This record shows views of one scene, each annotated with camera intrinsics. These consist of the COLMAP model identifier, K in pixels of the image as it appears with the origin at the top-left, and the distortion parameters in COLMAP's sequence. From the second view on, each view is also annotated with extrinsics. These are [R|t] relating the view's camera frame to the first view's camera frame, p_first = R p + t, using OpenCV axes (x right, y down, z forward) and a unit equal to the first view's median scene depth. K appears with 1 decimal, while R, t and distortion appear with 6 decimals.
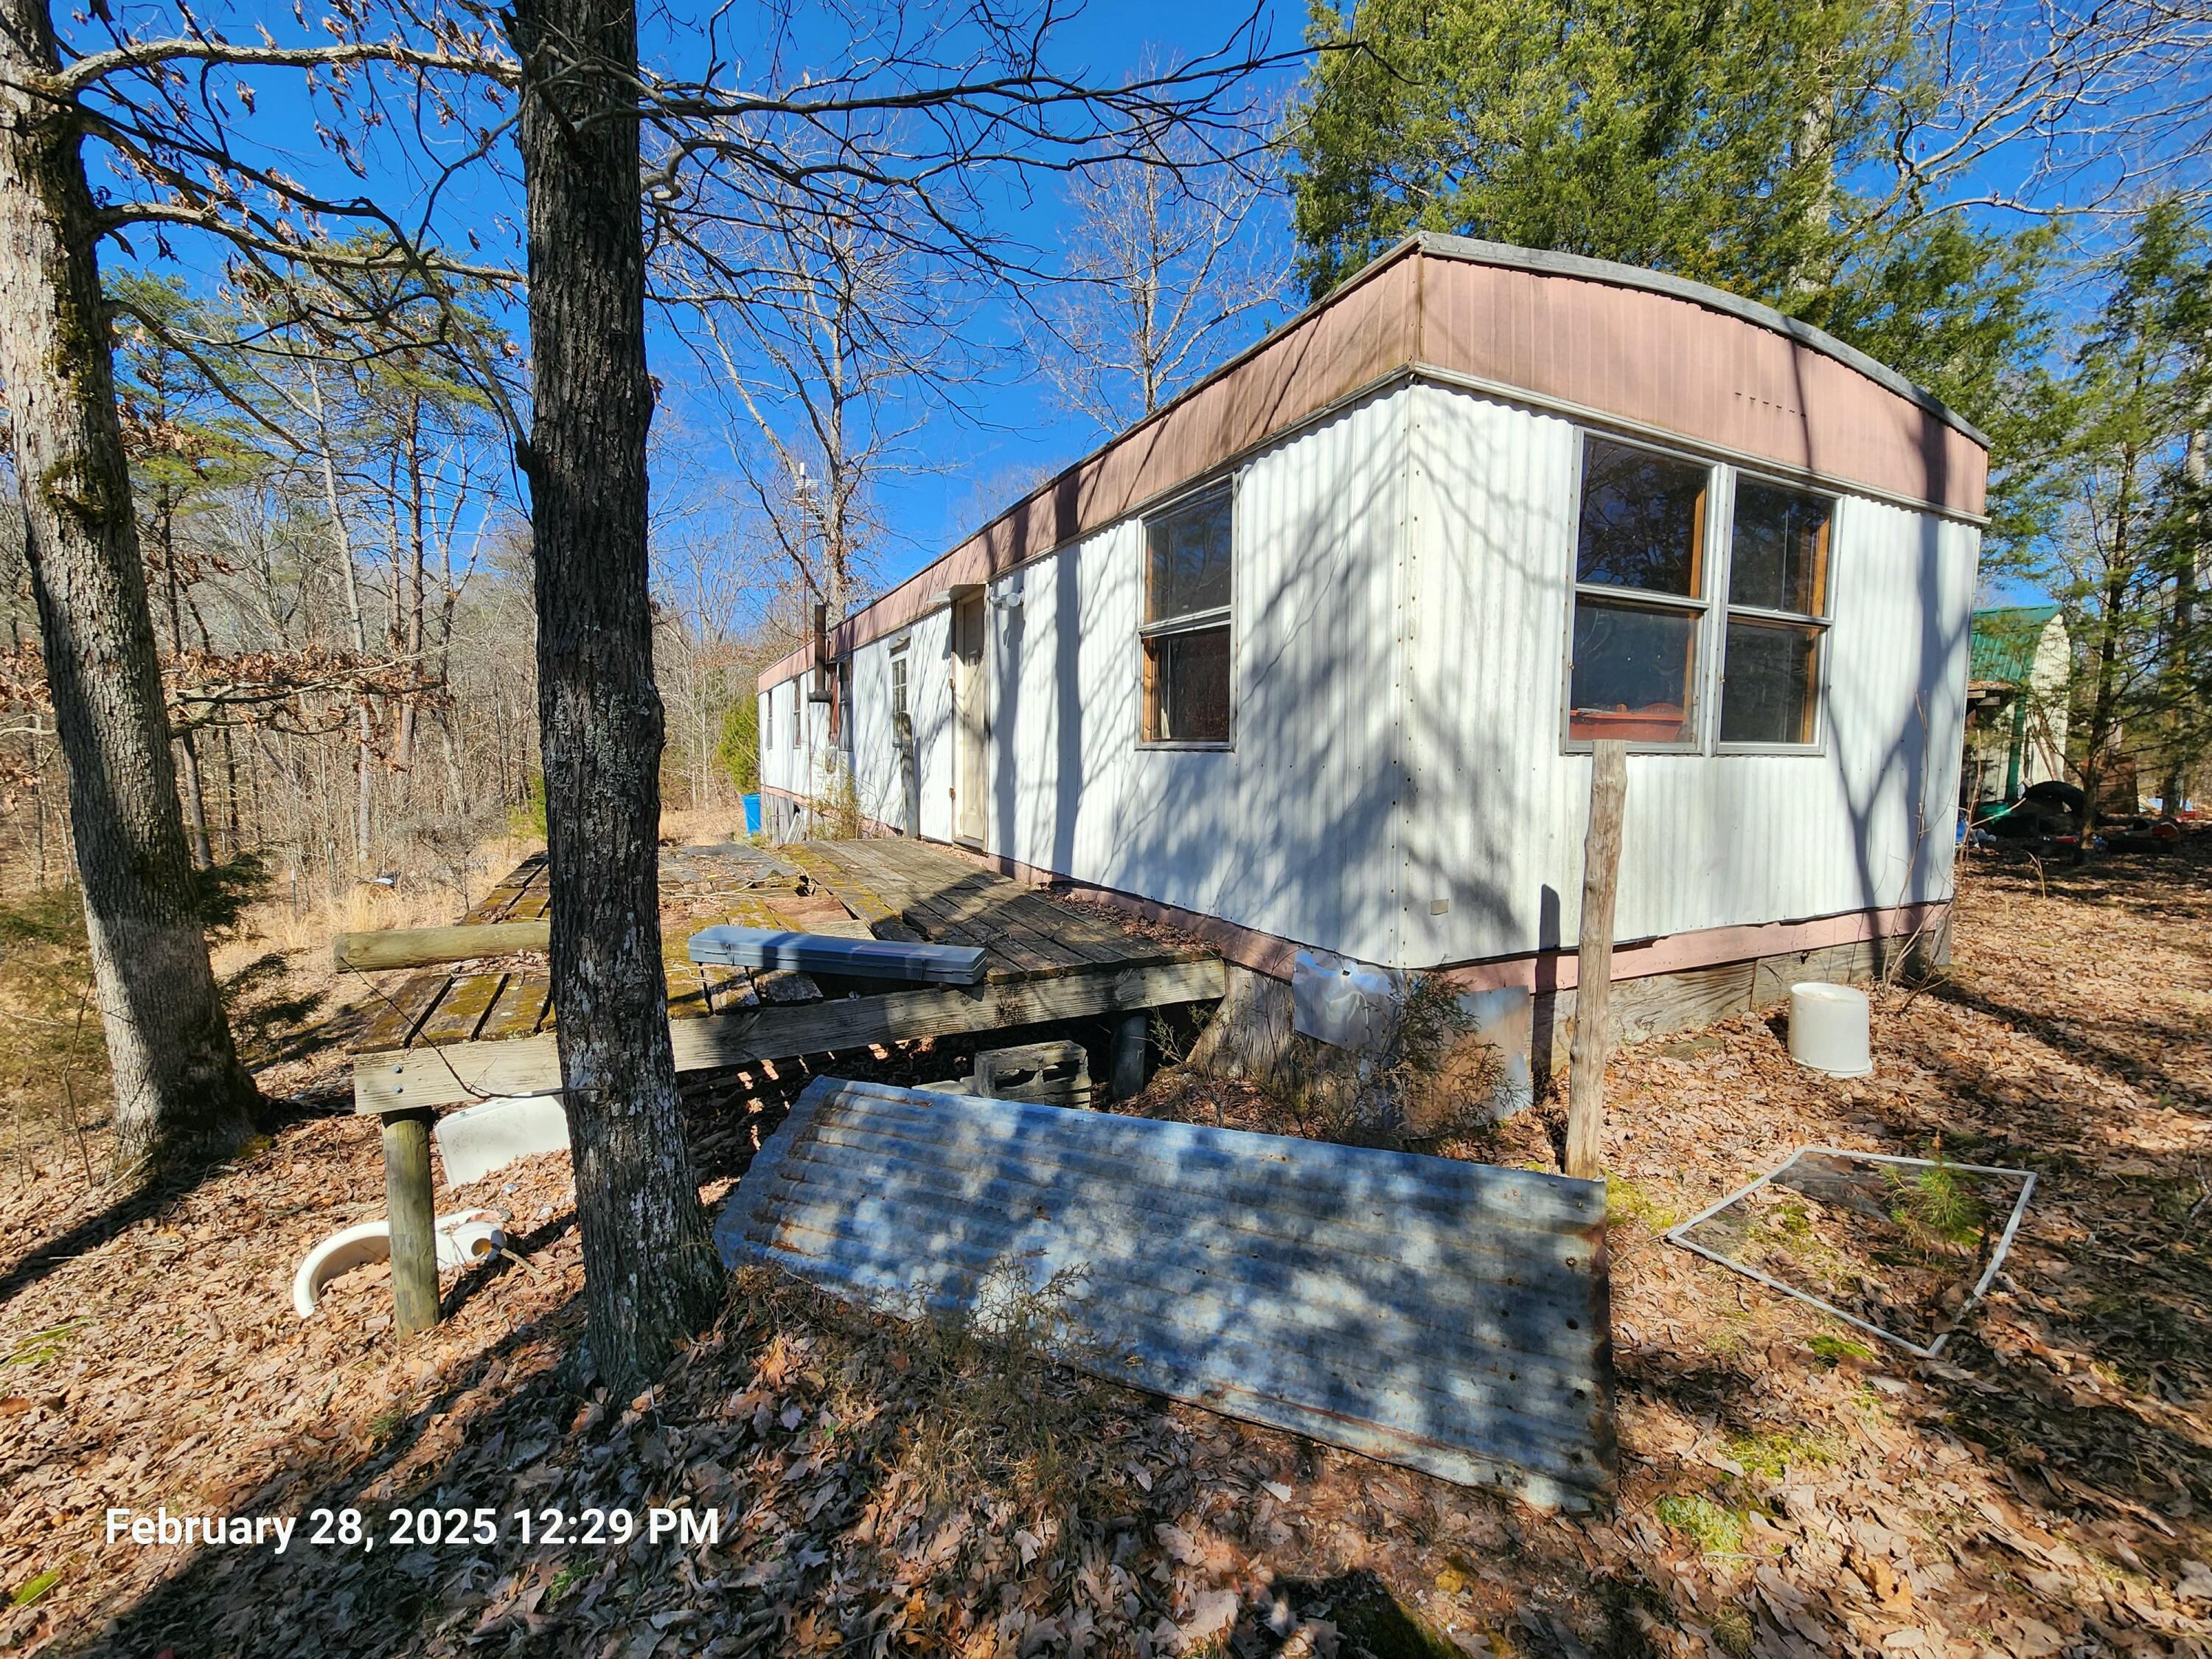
lens RADIAL K [[906.5, 0, 1106.3], [0, 906.5, 832.4], [0, 0, 1]] dist [0.002158, -0.000443]
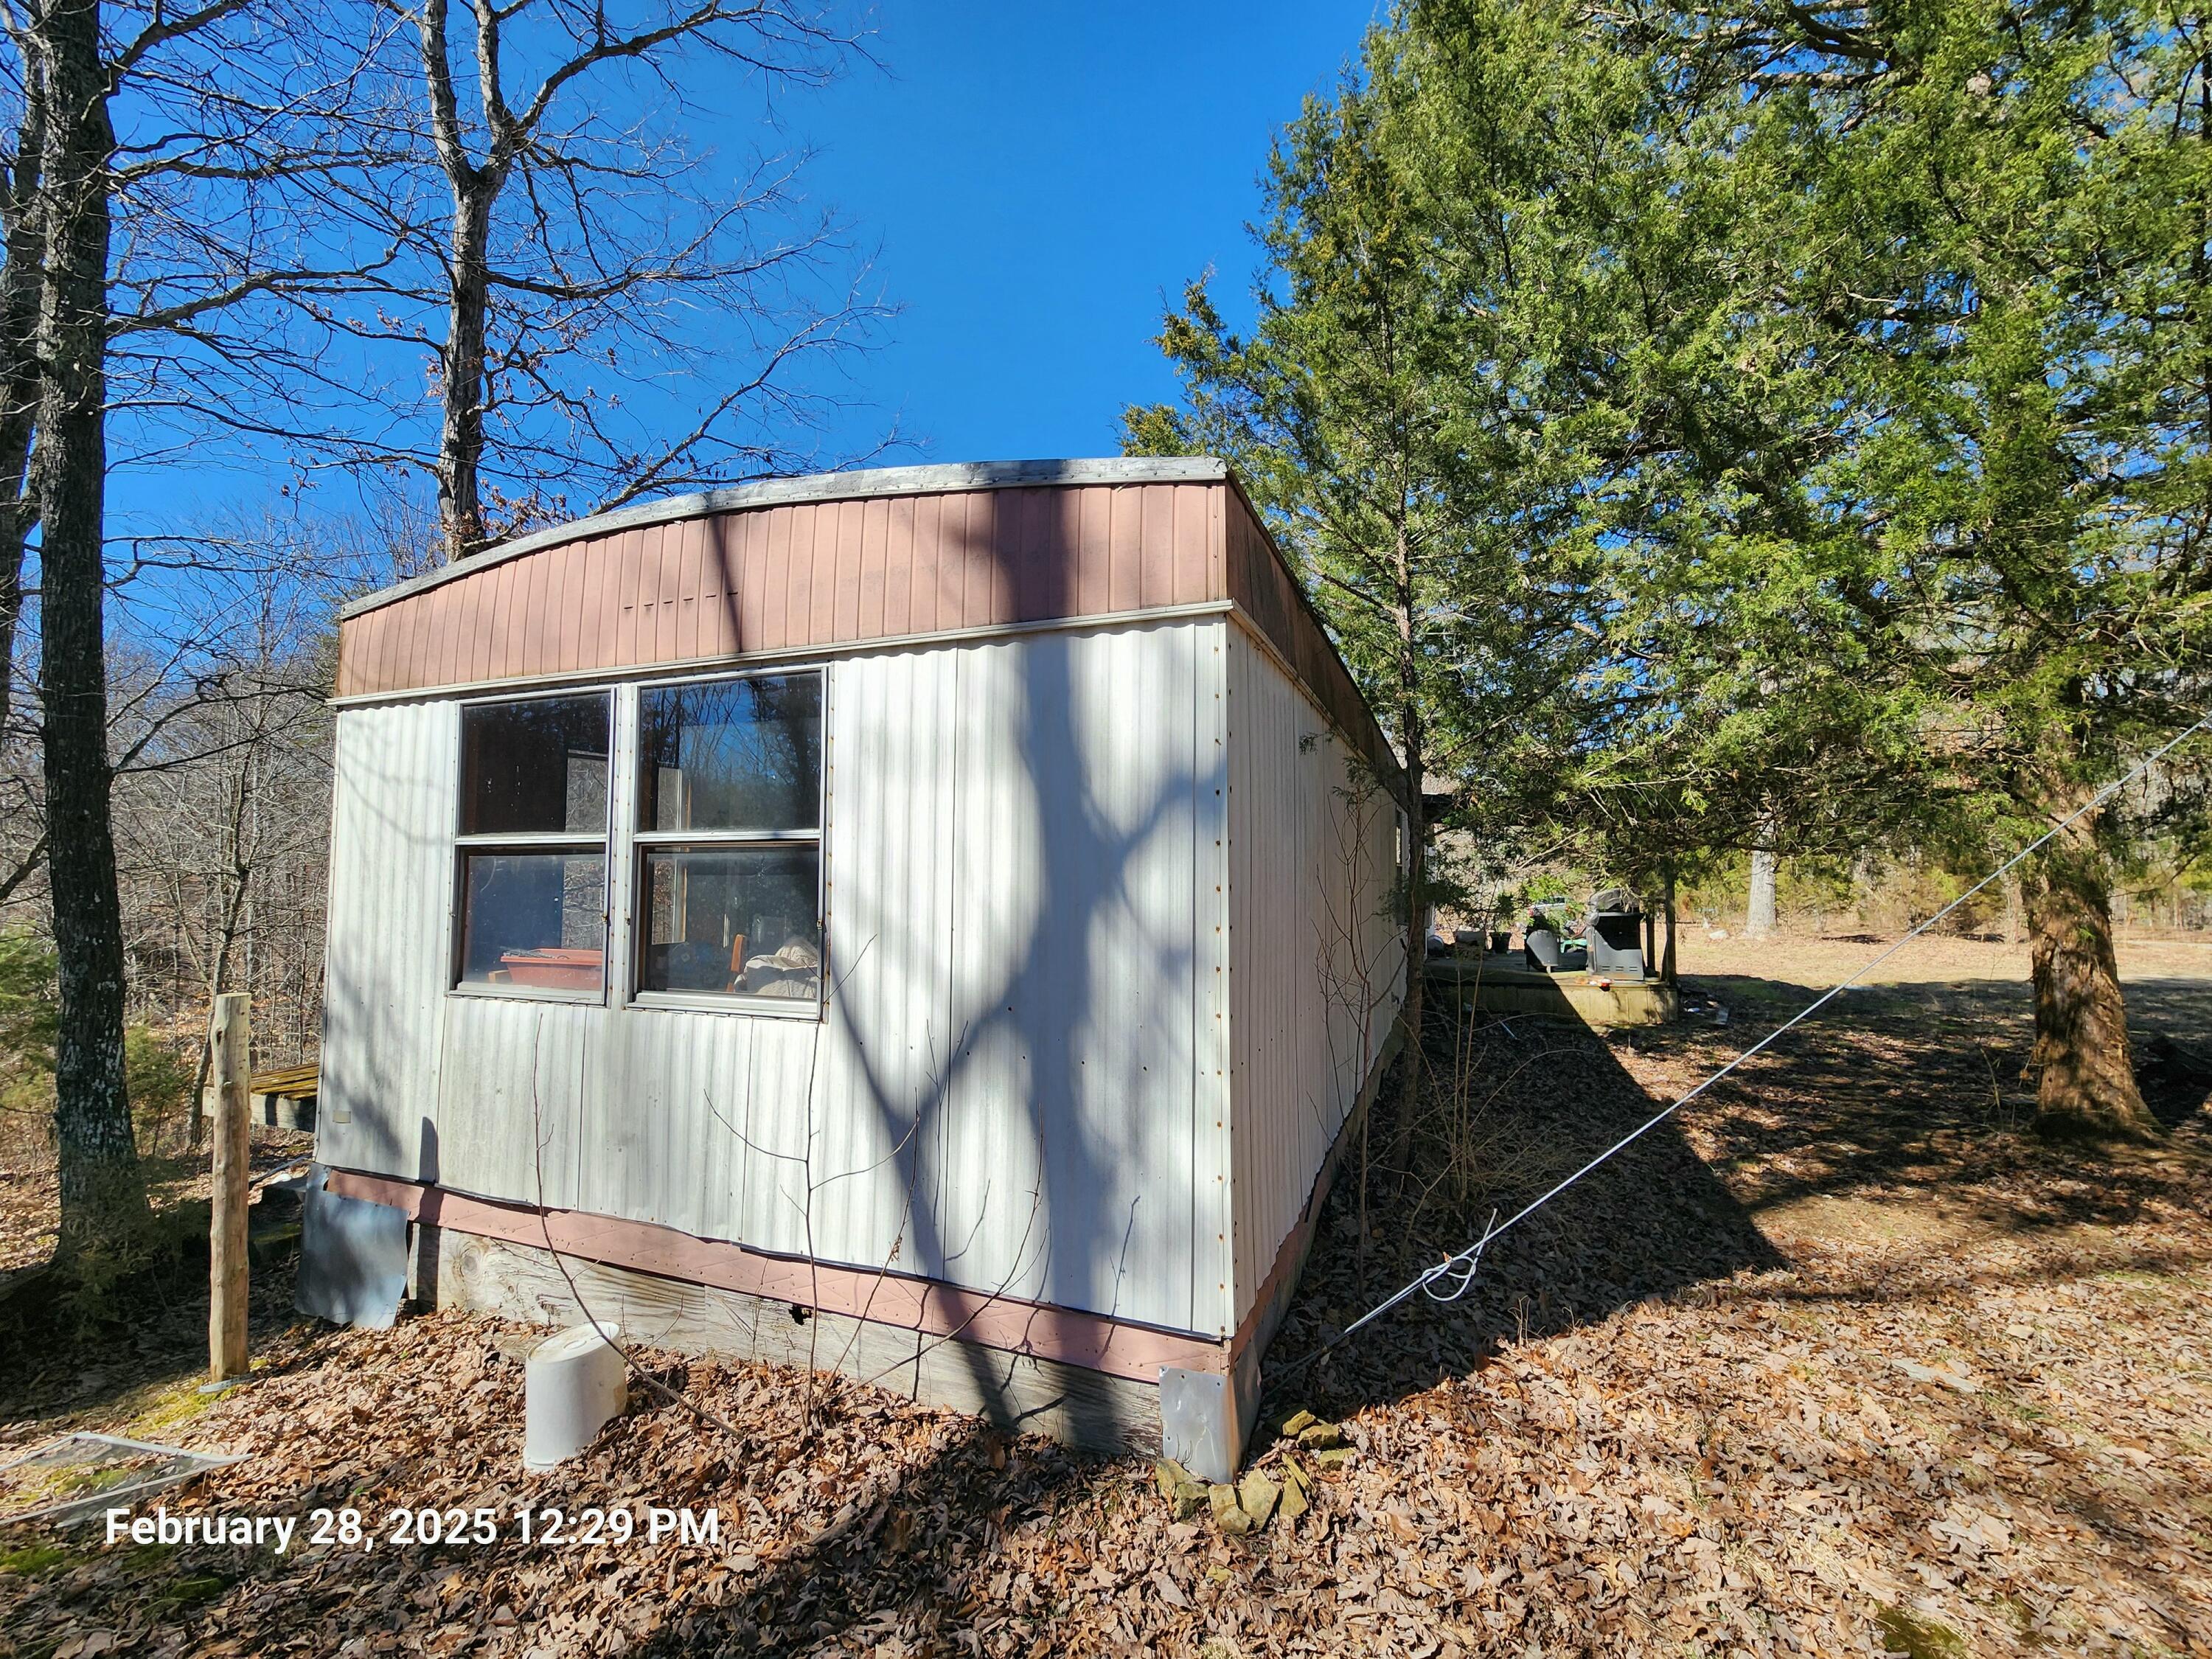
lens RADIAL K [[906.5, 0, 1109.1], [0, 906.5, 830.5], [0, 0, 1]] dist [0.002158, -0.000443]
pose [[0.668168, -0.043039, -0.742765, 1.816308], [-0.057084, 0.992417, -0.108856, -0.206445], [0.741818, 0.115134, 0.660644, 0.846673]]
